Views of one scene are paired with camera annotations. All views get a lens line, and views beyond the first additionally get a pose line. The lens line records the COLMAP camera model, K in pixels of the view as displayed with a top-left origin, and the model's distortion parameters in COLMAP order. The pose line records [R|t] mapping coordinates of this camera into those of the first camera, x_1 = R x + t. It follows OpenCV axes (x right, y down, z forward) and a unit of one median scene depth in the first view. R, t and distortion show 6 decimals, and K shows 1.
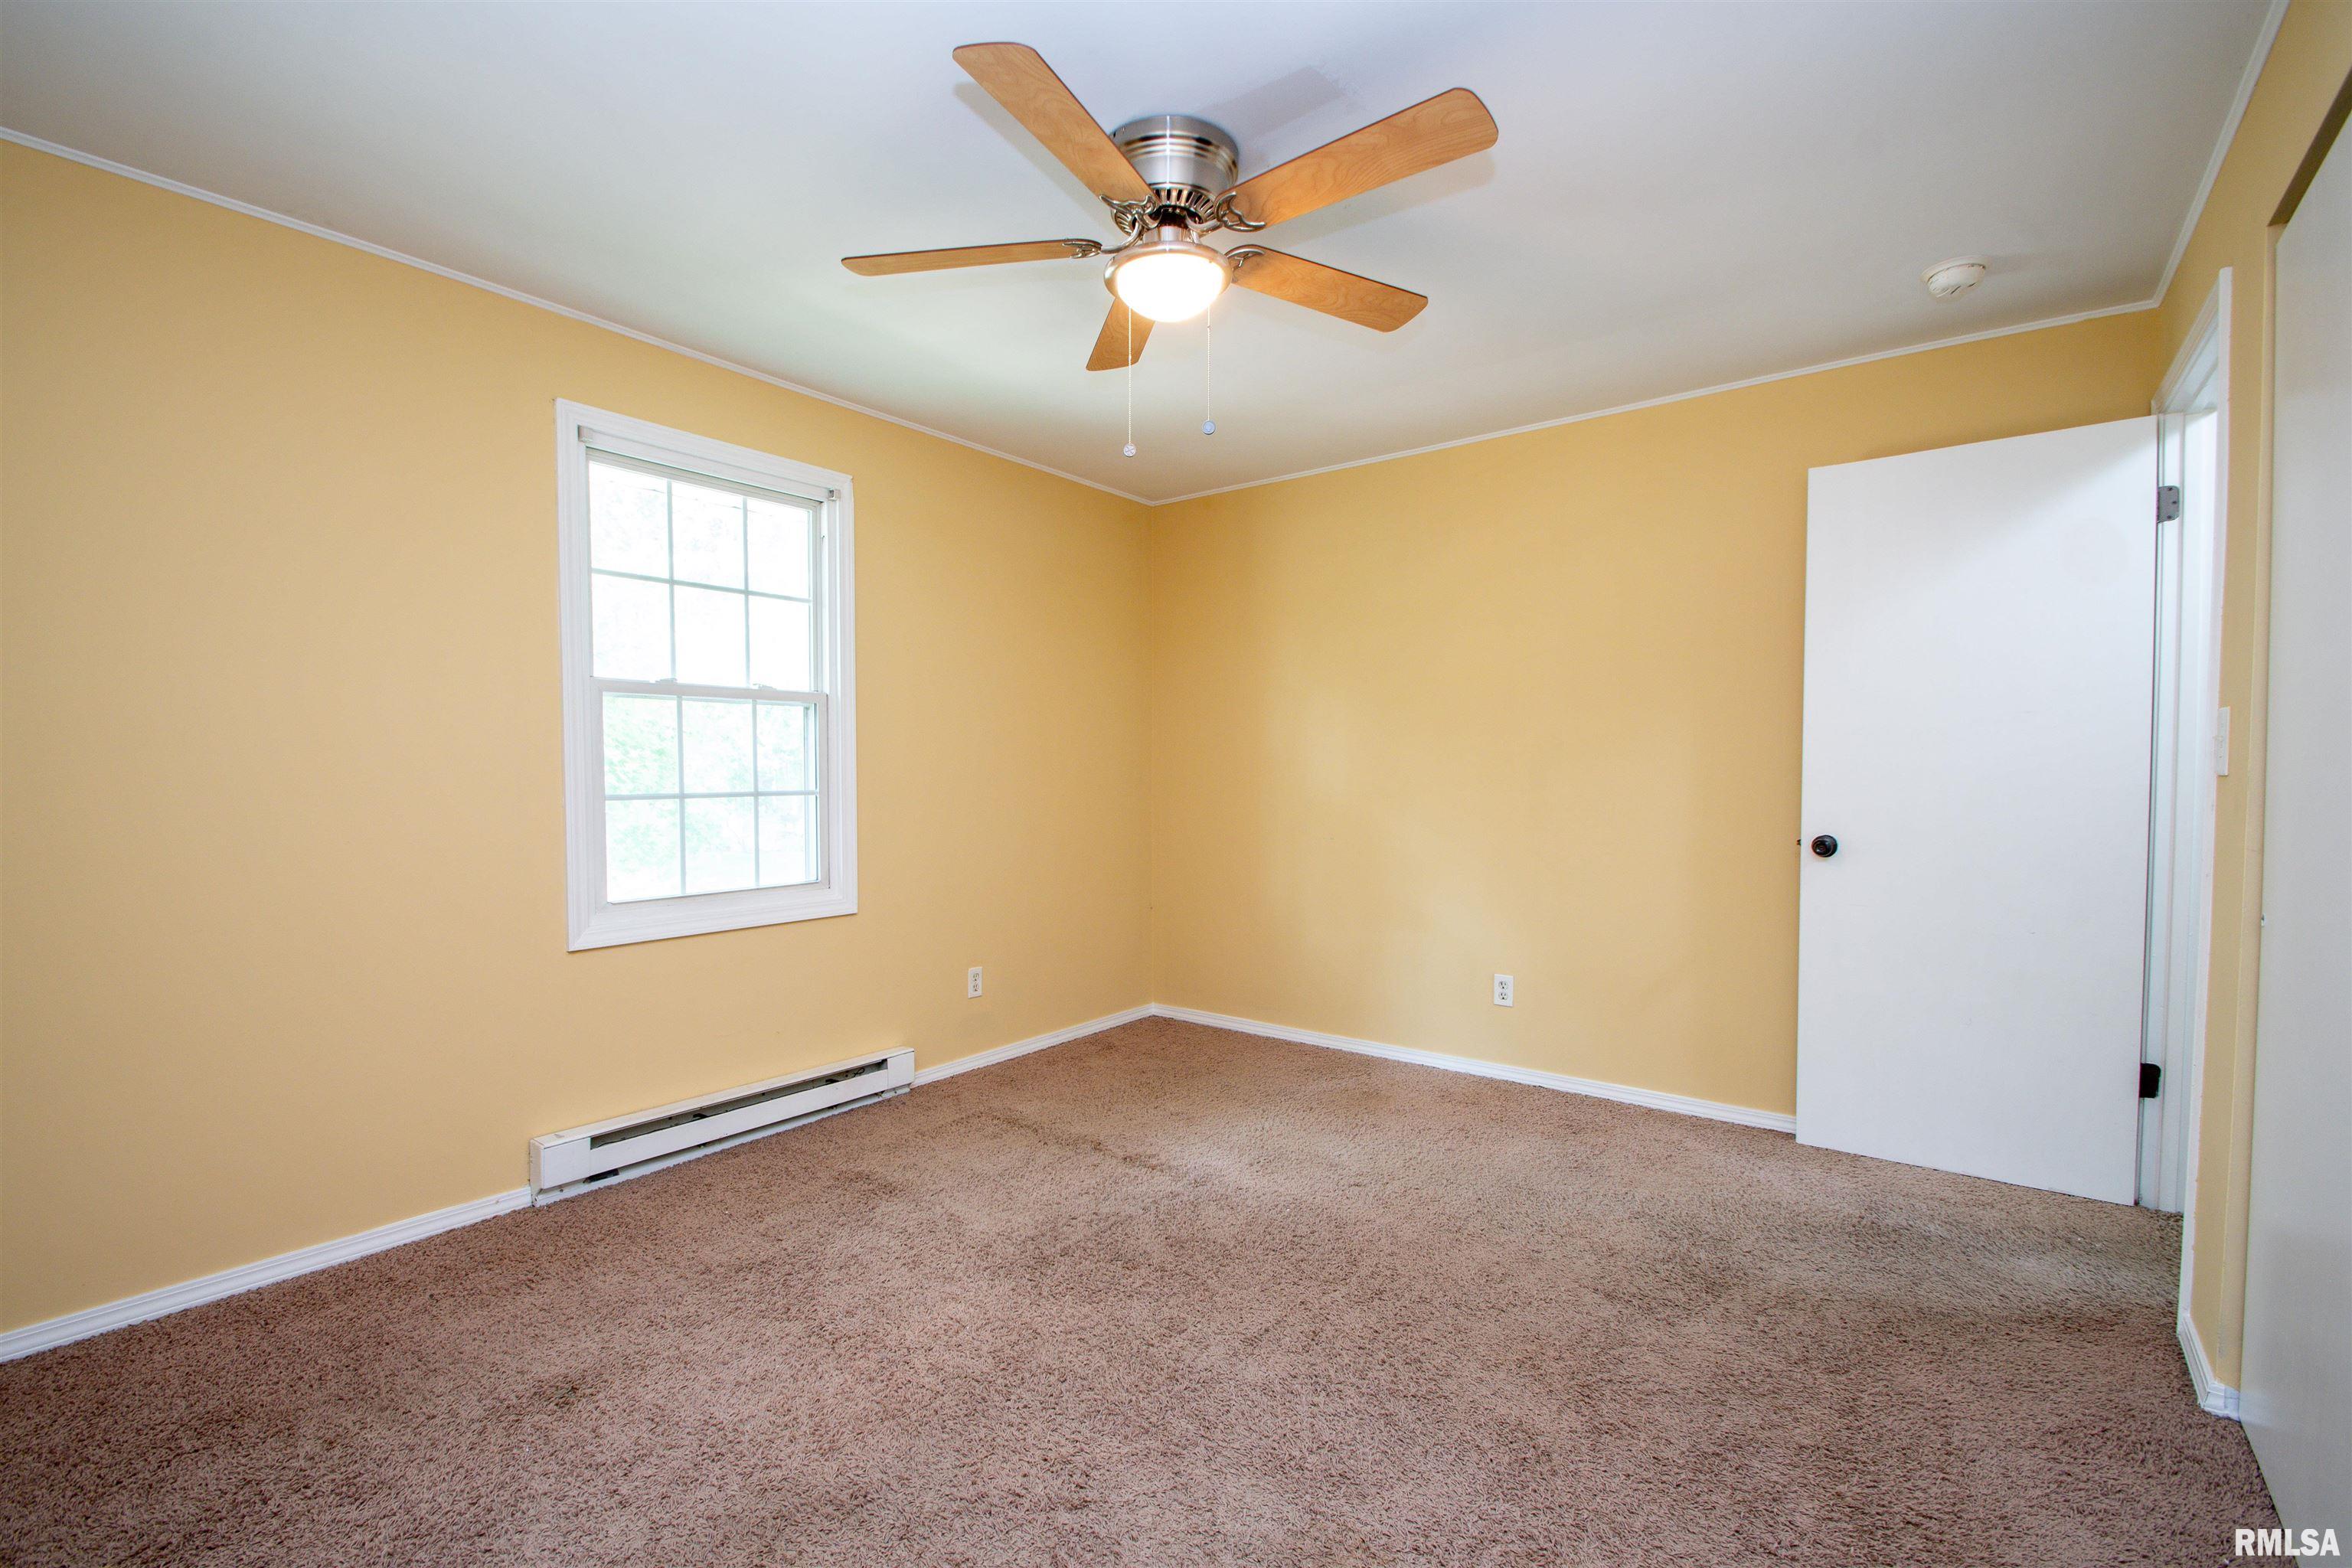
lens RADIAL K [[1022.5, 0, 1176.0], [0, 1022.5, 784.0], [0, 0, 1]] dist [0.000486, 0.000004]
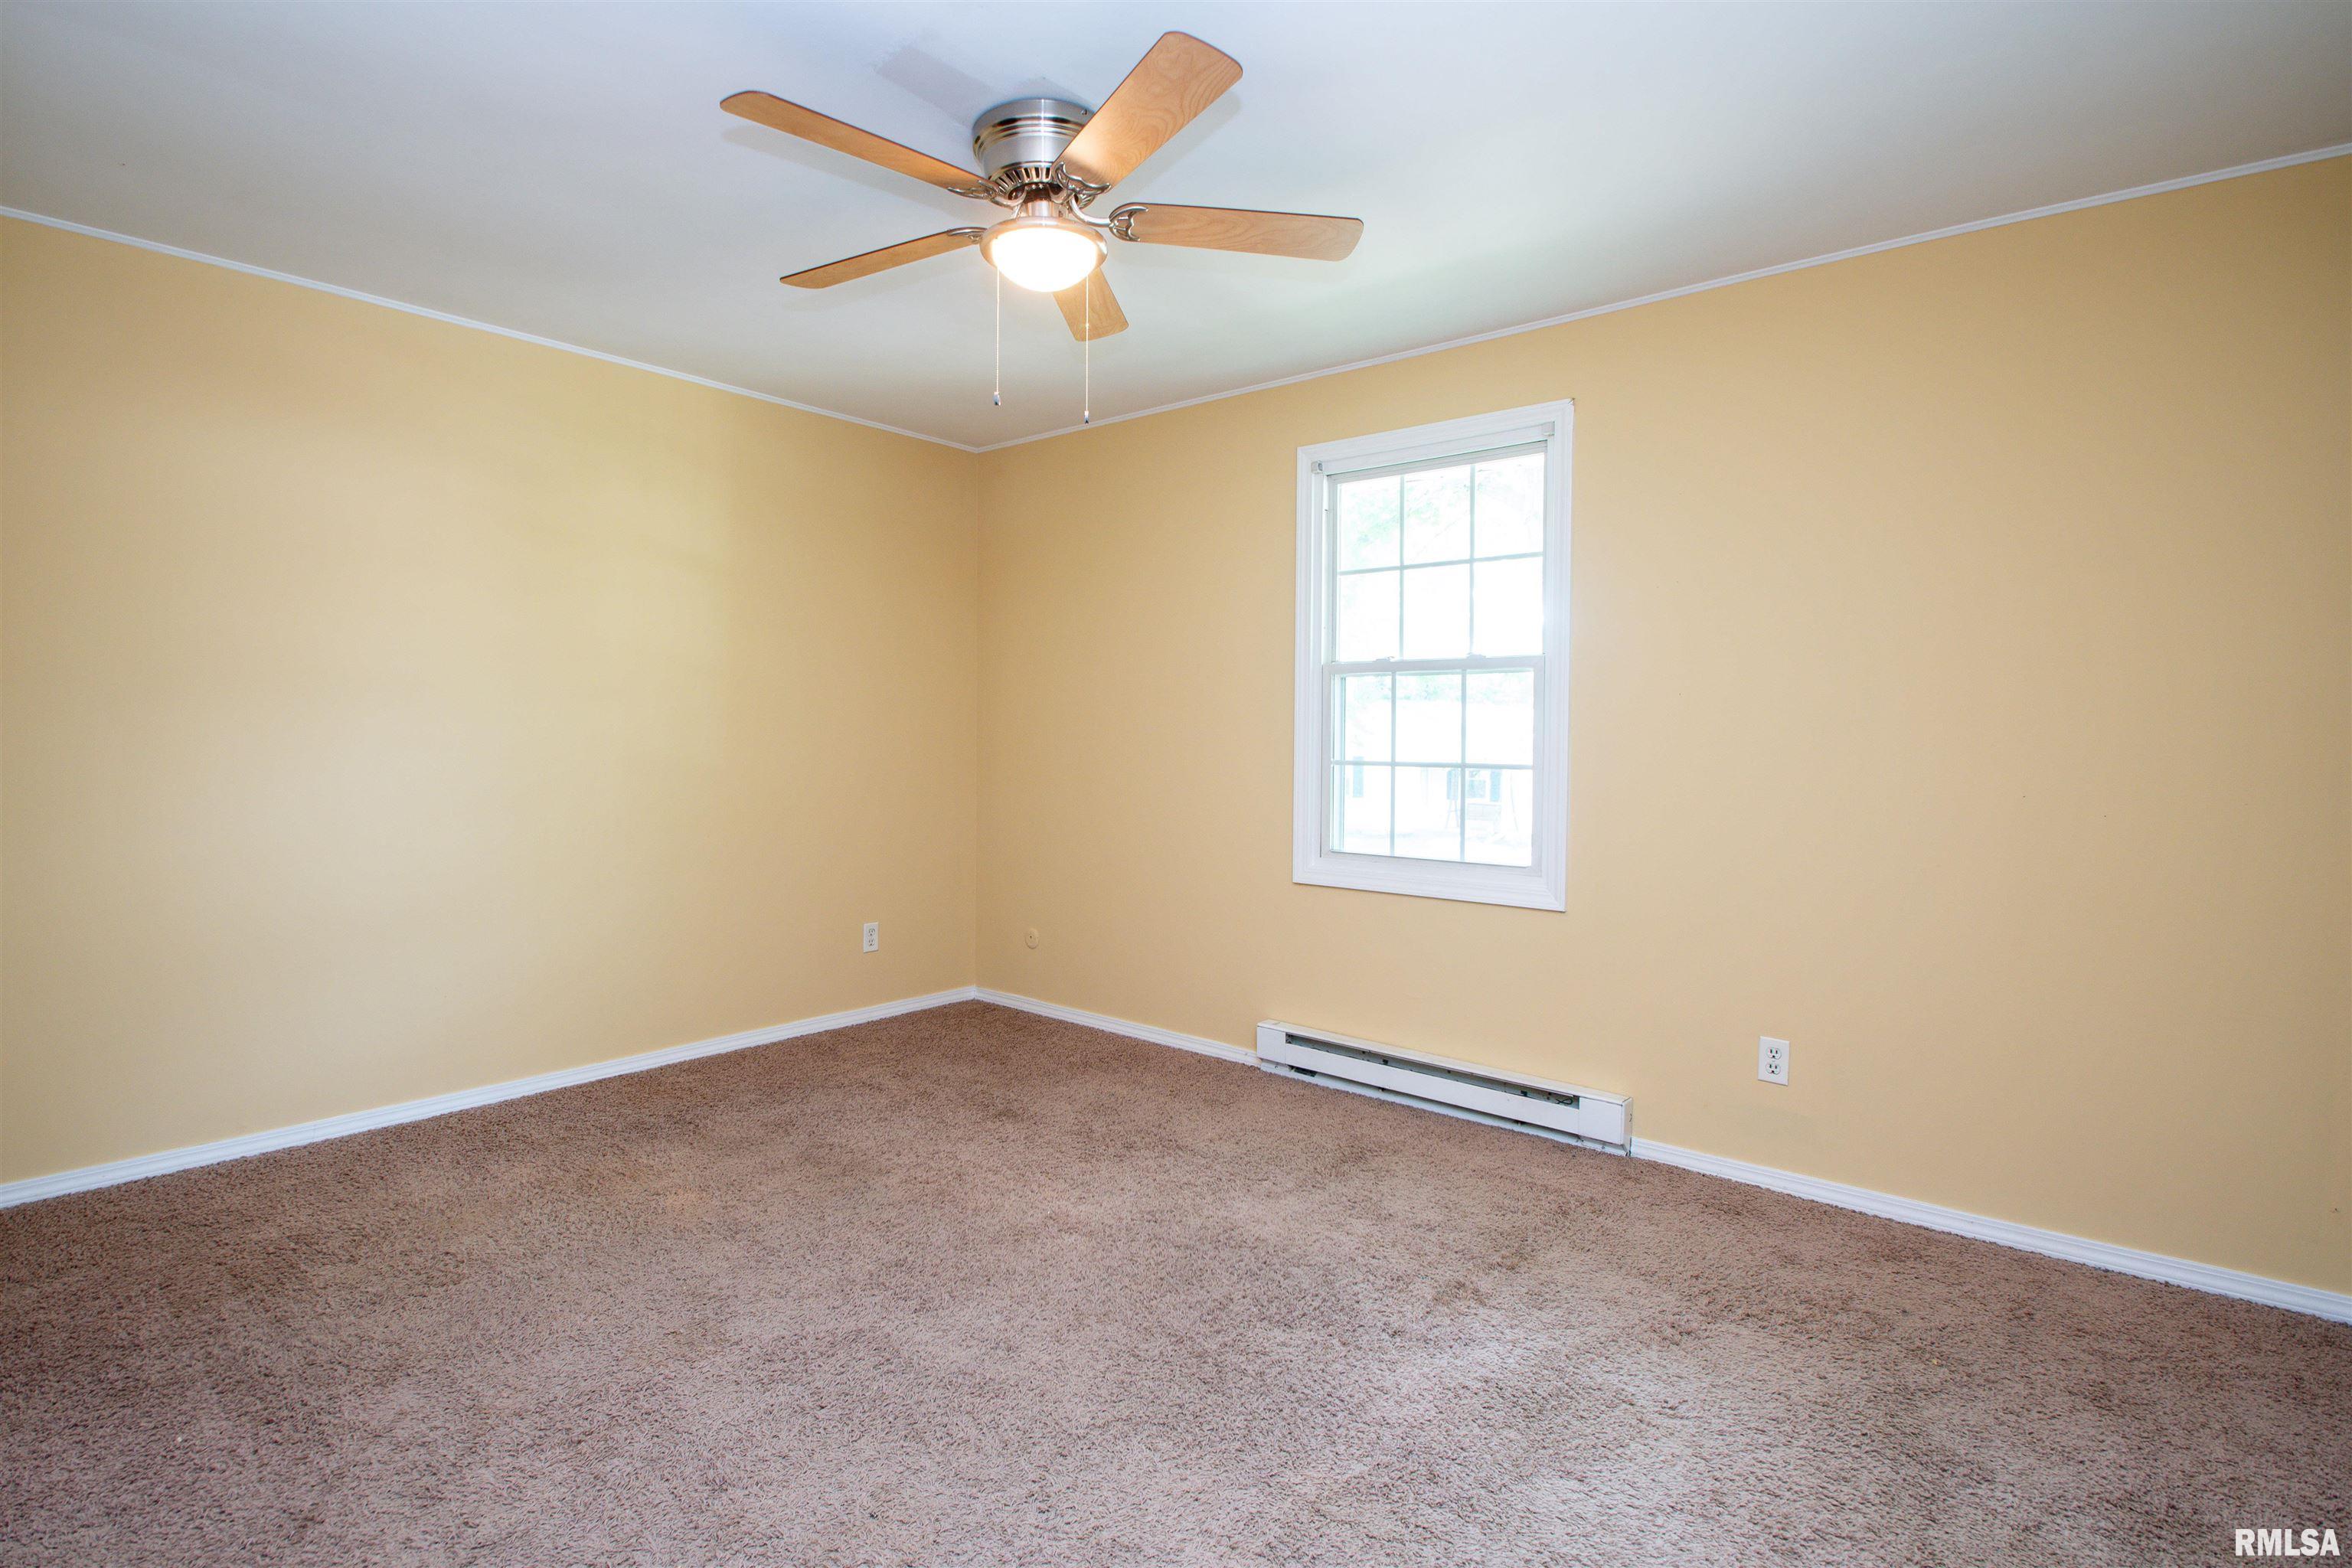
lens RADIAL K [[1217.2, 0, 1167.9], [0, 1217.2, 734.7], [0, 0, 1]] dist [-0.000619, -0.000400]
pose [[-0.062949, 0.001659, -0.998015, 0.824351], [-0.026753, 0.999636, 0.003350, -0.017498], [0.997658, 0.026910, -0.062882, 0.842804]]
